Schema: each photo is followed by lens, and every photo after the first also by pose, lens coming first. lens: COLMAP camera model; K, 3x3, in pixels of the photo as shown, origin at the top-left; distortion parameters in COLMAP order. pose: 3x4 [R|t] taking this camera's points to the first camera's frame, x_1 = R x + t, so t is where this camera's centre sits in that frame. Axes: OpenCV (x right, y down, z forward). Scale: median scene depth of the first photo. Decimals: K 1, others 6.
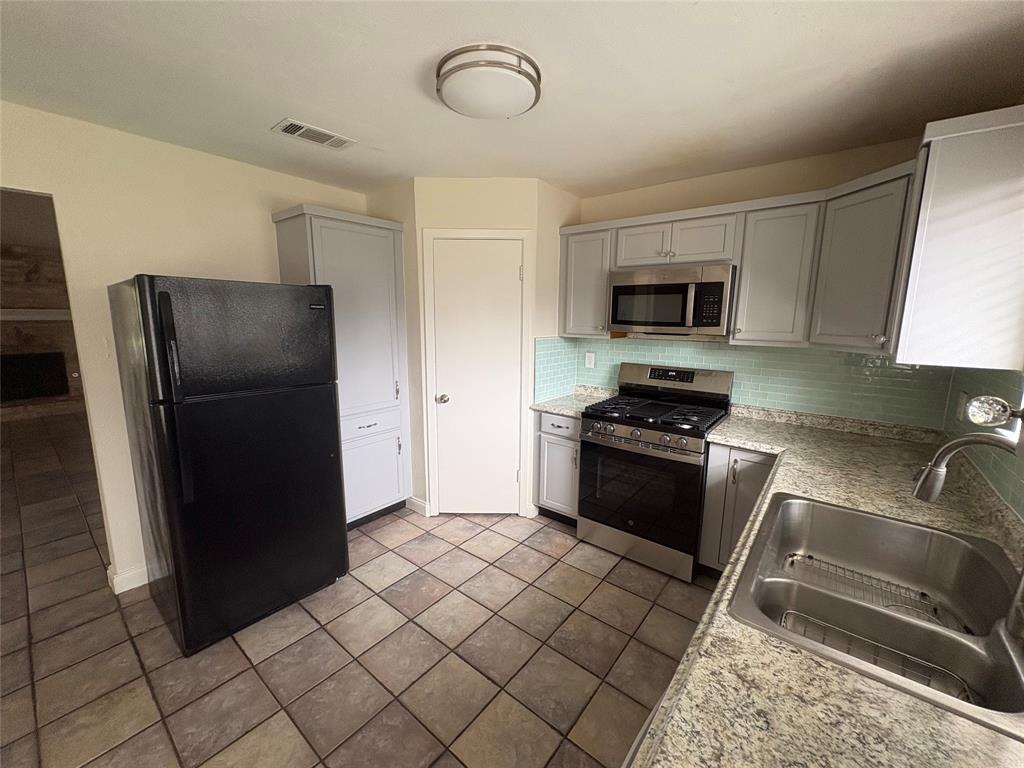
lens RADIAL K [[409.8, 0, 514.1], [0, 409.8, 383.2], [0, 0, 1]] dist [0.002362, -0.000004]
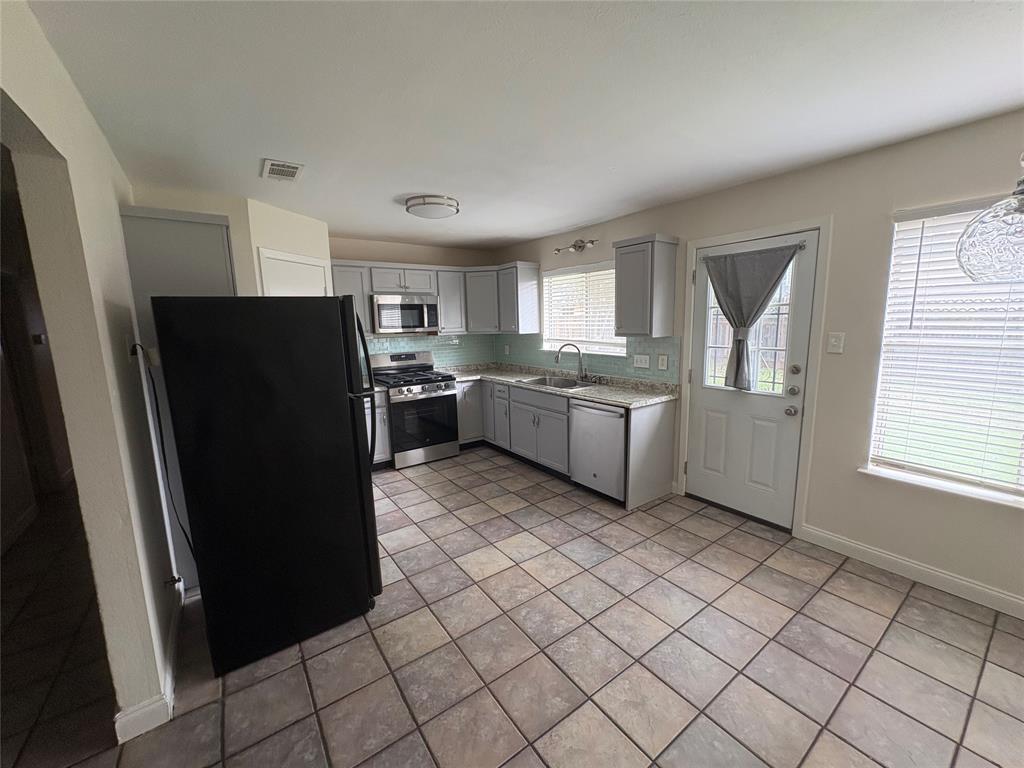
lens RADIAL K [[409.8, 0, 514.9], [0, 409.8, 383.0], [0, 0, 1]] dist [0.002362, -0.000004]
pose [[0.259606, -0.163118, 0.951839, -1.316298], [0.186669, 0.975519, 0.116263, -0.032467], [-0.947502, 0.147496, 0.283700, 0.124762]]
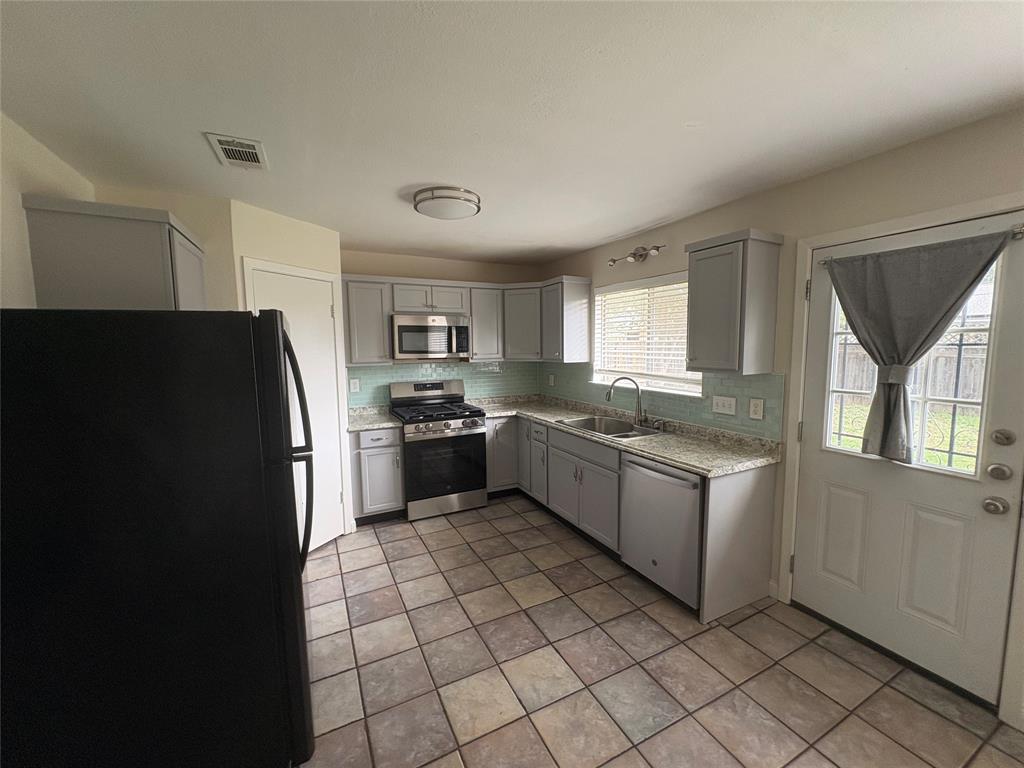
lens RADIAL K [[409.8, 0, 514.3], [0, 409.8, 383.2], [0, 0, 1]] dist [0.002362, -0.000004]
pose [[0.405054, -0.100505, 0.908752, -0.965745], [0.165662, 0.985556, 0.035160, -0.039371], [-0.899159, 0.136305, 0.415853, 0.140487]]
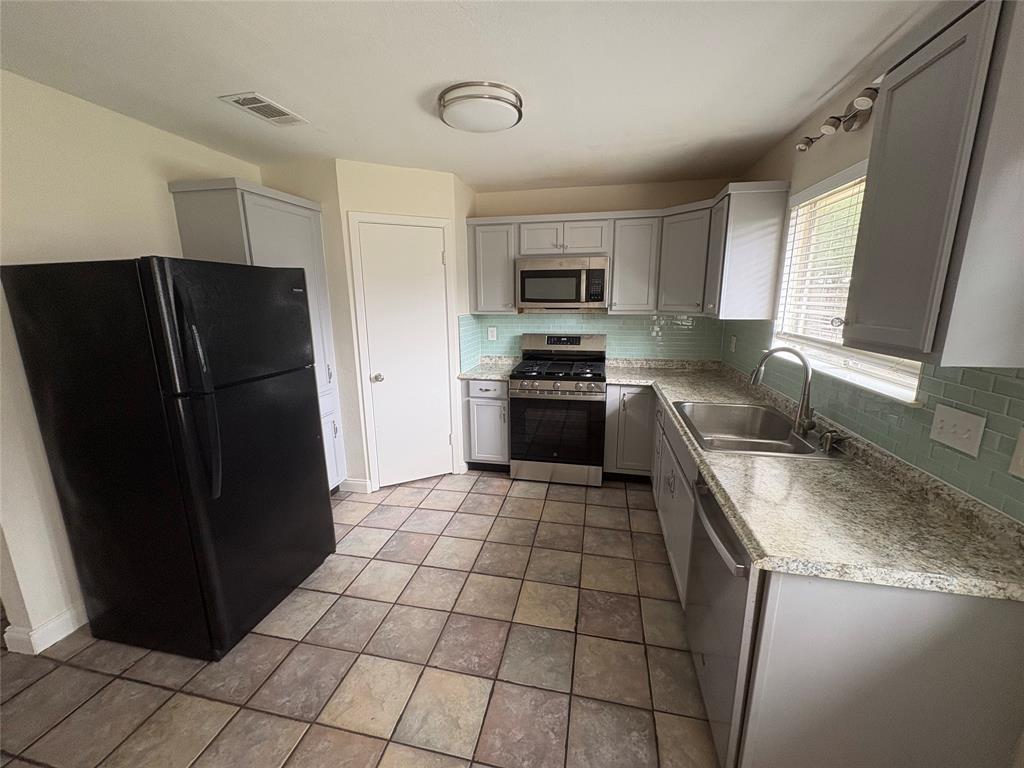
lens RADIAL K [[409.8, 0, 513.4], [0, 409.8, 383.3], [0, 0, 1]] dist [0.002362, -0.000004]
pose [[0.892306, -0.110193, 0.437776, -0.403580], [0.090333, 0.993722, 0.066007, 0.017549], [-0.442301, -0.019353, 0.896658, -0.113864]]
